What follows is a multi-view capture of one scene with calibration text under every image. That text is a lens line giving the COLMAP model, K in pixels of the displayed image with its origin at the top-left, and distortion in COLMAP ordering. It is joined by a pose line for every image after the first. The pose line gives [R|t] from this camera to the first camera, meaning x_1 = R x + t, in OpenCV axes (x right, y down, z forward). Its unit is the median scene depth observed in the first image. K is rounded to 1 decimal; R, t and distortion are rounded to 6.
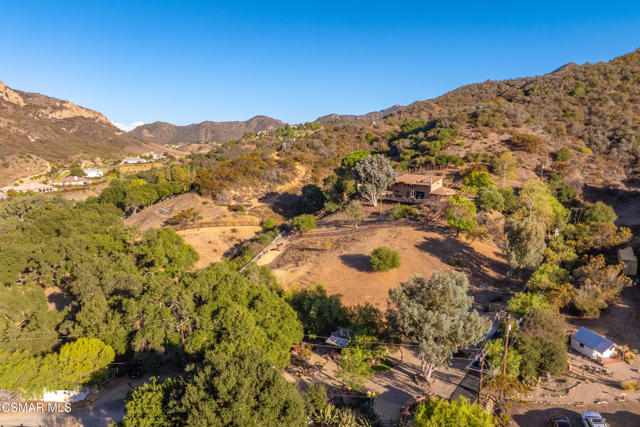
lens RADIAL K [[452.9, 0, 320.5], [0, 452.9, 213.9], [0, 0, 1]] dist [-0.036977, -0.000601]
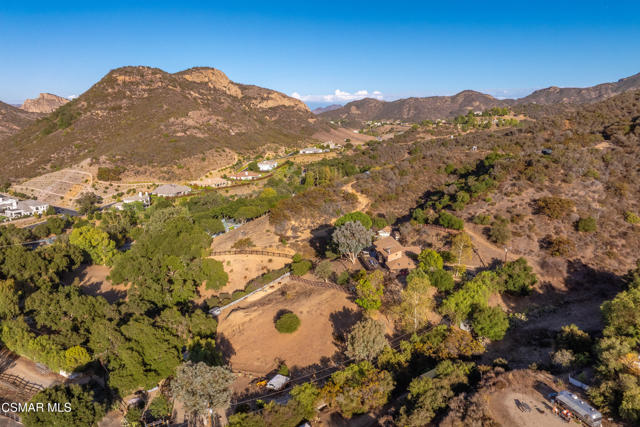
lens RADIAL K [[452.9, 0, 318.7], [0, 452.9, 212.2], [0, 0, 1]] dist [-0.036977, -0.000601]
pose [[0.890775, 0.094194, -0.444576, 0.118353], [-0.065850, 0.994712, 0.078813, -0.050825], [0.449649, -0.040929, 0.892267, -0.019211]]
